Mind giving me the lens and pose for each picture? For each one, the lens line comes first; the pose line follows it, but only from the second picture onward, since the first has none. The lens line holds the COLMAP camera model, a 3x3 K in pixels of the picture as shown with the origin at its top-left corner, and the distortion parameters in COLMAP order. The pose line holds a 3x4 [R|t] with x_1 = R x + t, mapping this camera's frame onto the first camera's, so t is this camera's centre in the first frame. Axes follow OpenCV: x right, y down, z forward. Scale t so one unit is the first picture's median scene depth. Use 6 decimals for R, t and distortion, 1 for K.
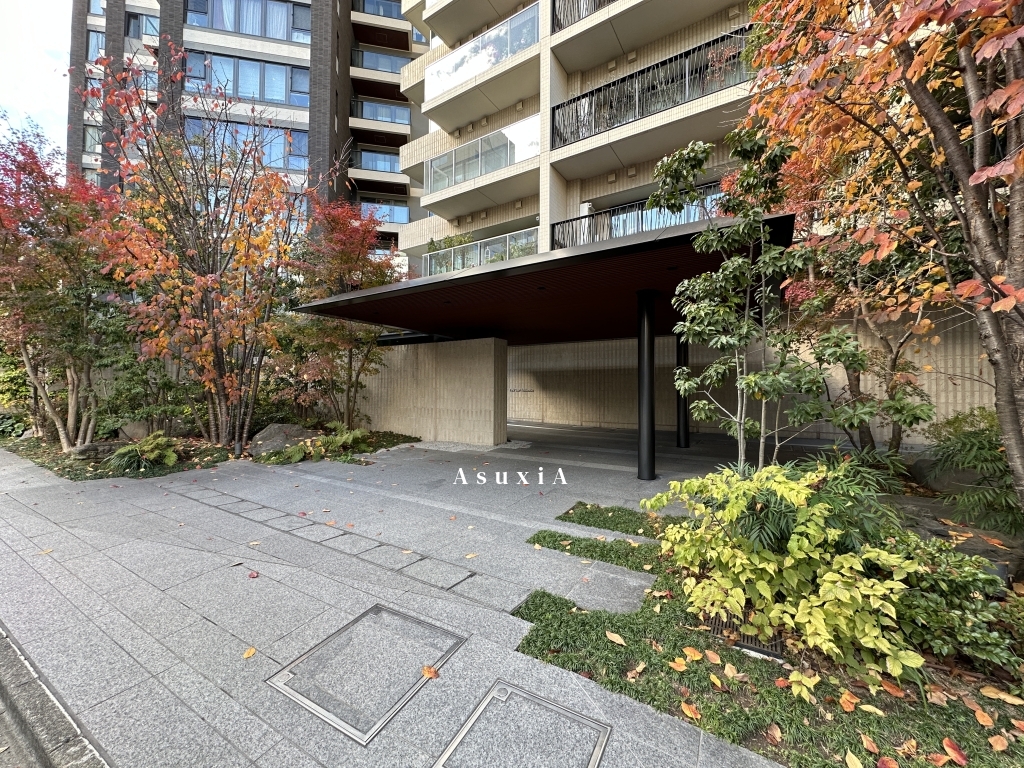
lens RADIAL K [[403.7, 0, 509.9], [0, 403.7, 383.7], [0, 0, 1]] dist [0.000763, -0.000380]
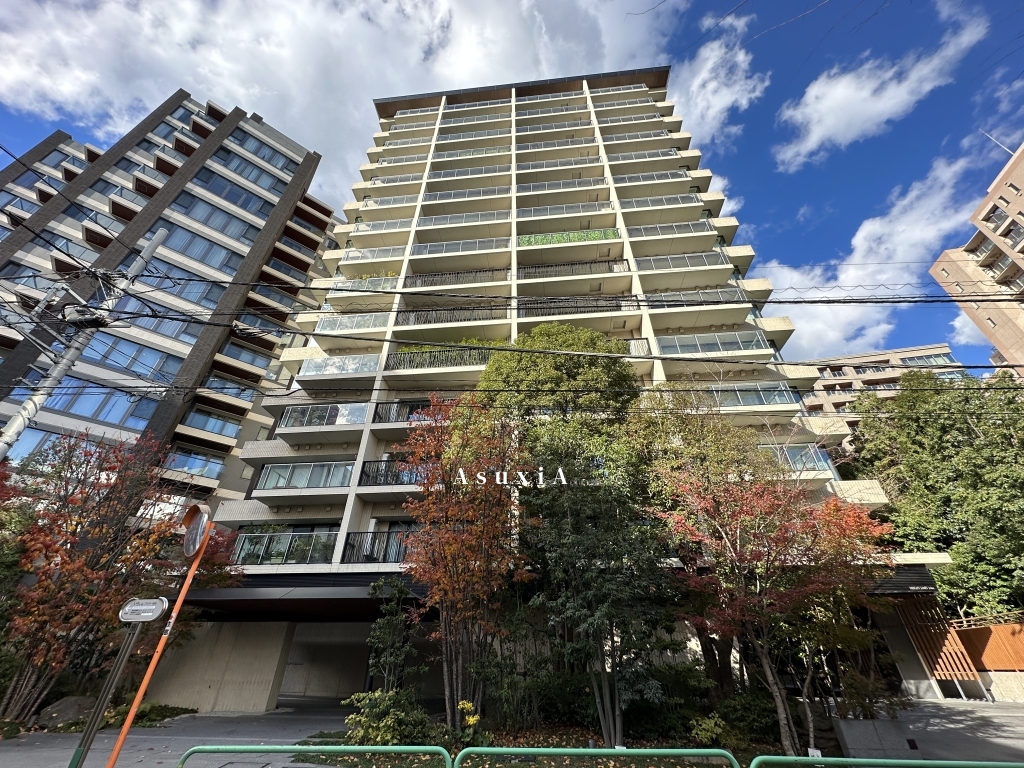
lens RADIAL K [[403.7, 0, 509.9], [0, 403.7, 383.7], [0, 0, 1]] dist [0.000763, -0.000380]
pose [[0.887940, 0.261195, 0.378602, -0.105137], [-0.004384, 0.827890, -0.560874, -0.004088], [-0.459938, 0.496363, 0.736262, -0.914444]]
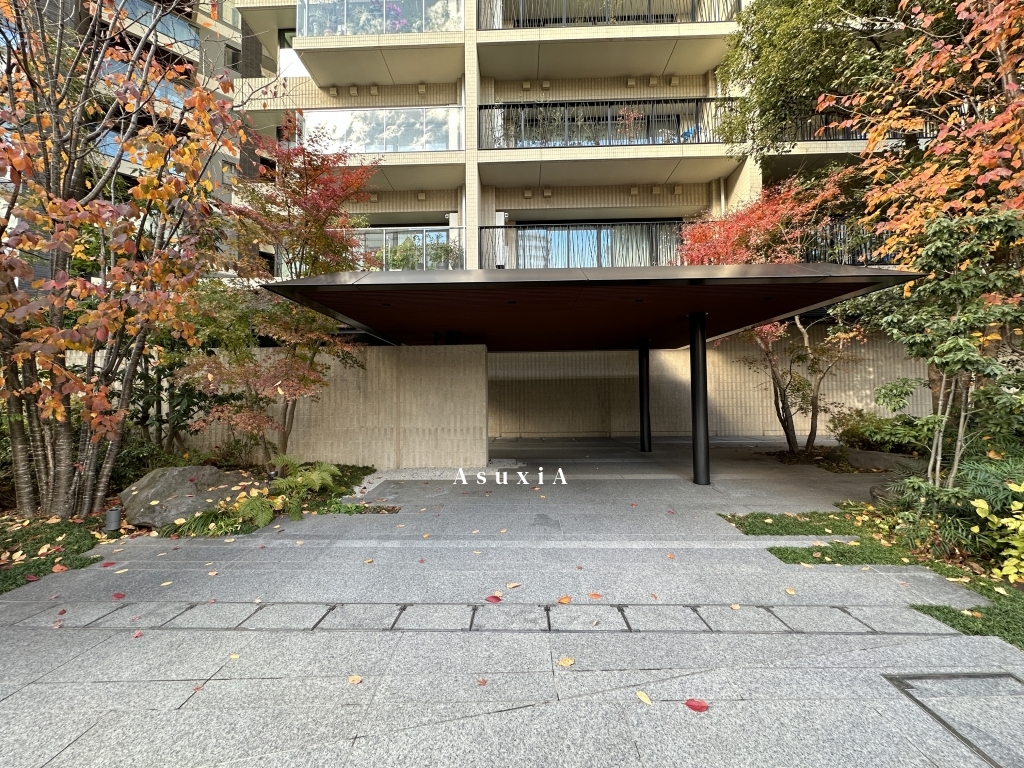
lens RADIAL K [[403.7, 0, 509.9], [0, 403.7, 383.7], [0, 0, 1]] dist [0.000763, -0.000380]
pose [[0.856849, 0.002143, 0.515563, -0.423098], [0.006381, 0.999871, -0.014762, -0.014239], [-0.515528, 0.015938, 0.856725, 0.201217]]
